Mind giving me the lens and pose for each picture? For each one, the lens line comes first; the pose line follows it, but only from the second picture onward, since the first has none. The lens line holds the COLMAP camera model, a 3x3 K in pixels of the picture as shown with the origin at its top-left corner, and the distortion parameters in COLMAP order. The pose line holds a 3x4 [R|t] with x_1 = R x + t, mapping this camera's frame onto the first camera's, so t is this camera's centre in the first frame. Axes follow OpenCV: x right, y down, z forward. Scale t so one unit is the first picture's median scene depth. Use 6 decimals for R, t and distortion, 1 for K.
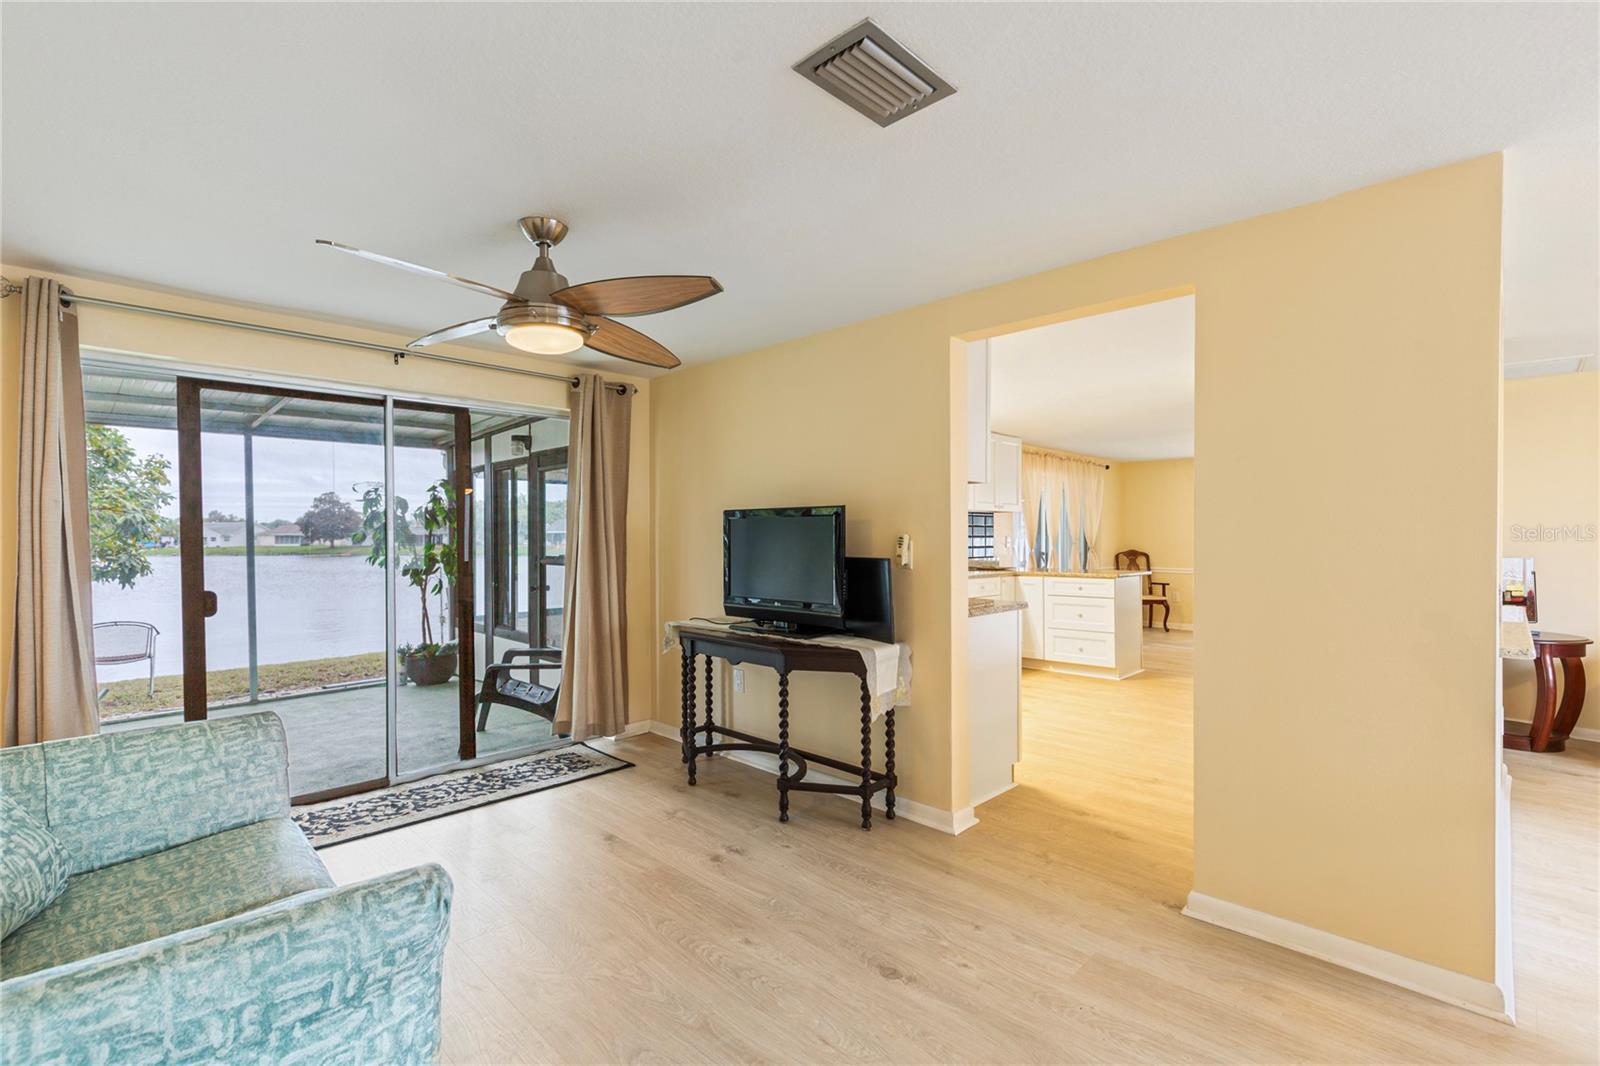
lens RADIAL K [[714.9, 0, 795.9], [0, 714.9, 543.4], [0, 0, 1]] dist [-0.000313, -0.000278]
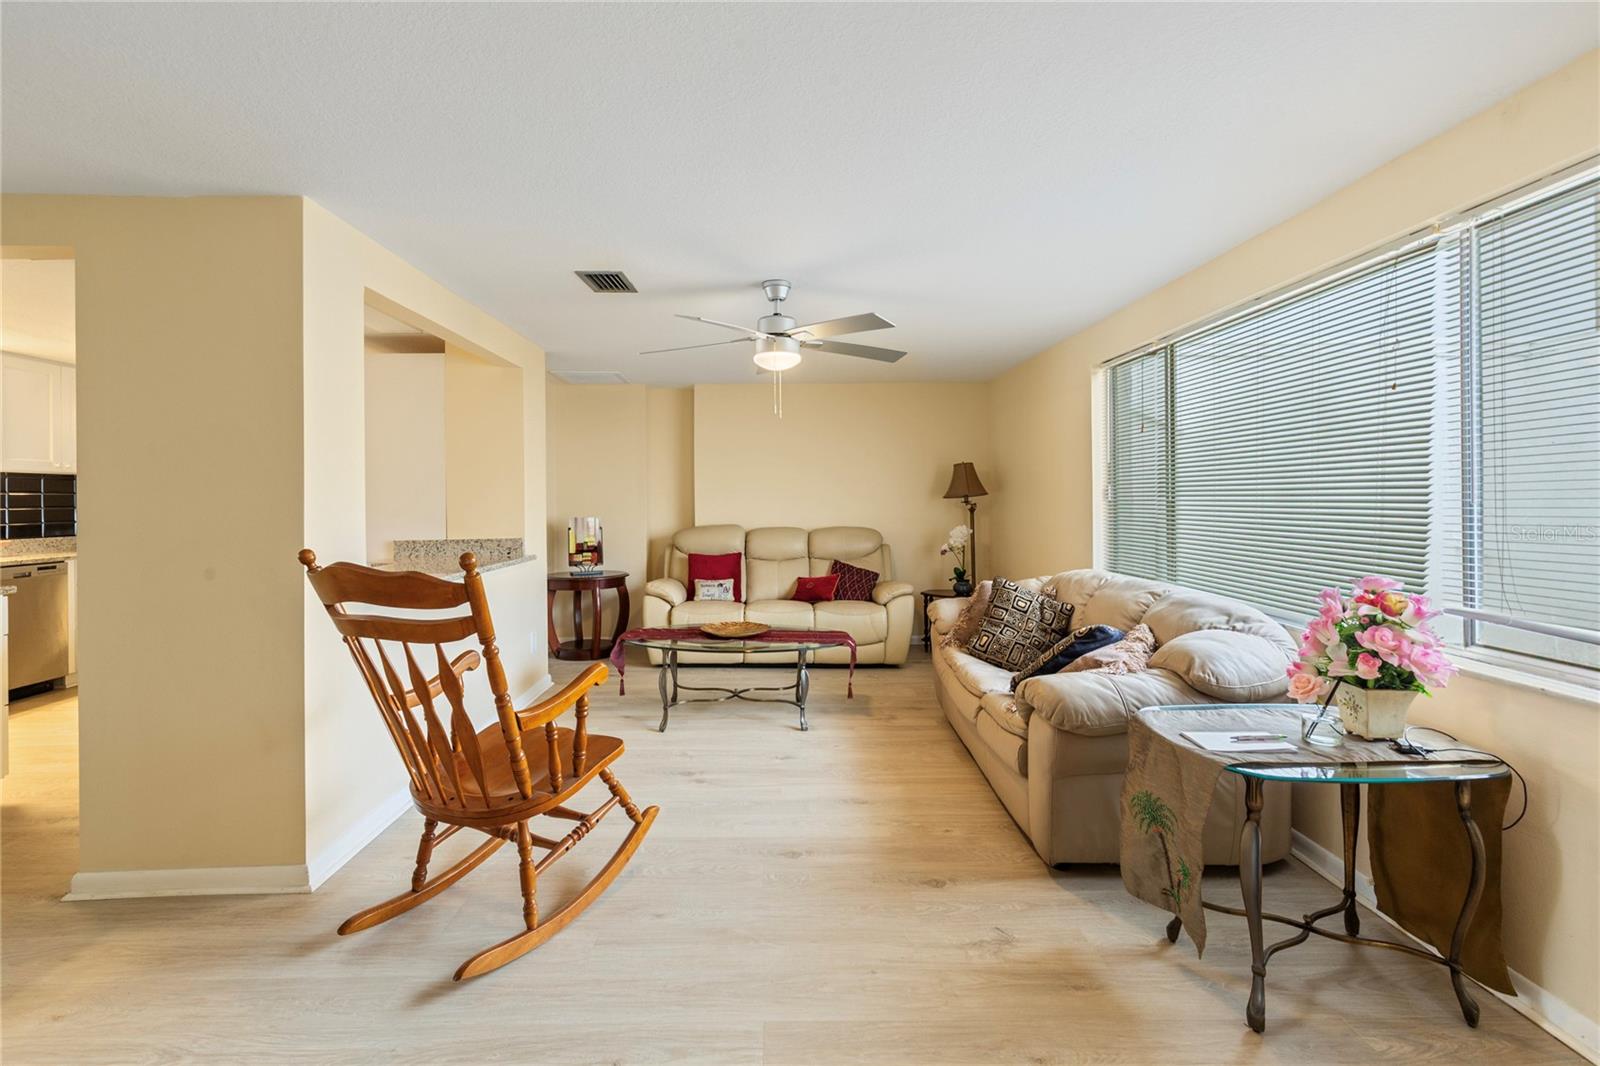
lens RADIAL K [[739.5, 0, 800.6], [0, 739.5, 492.6], [0, 0, 1]] dist [0.000067, 0.007262]
pose [[0.696373, -0.001574, 0.717678, 0.207842], [0.017154, 0.999748, -0.014452, 0.000788], [-0.717475, 0.022375, 0.696225, -0.170703]]
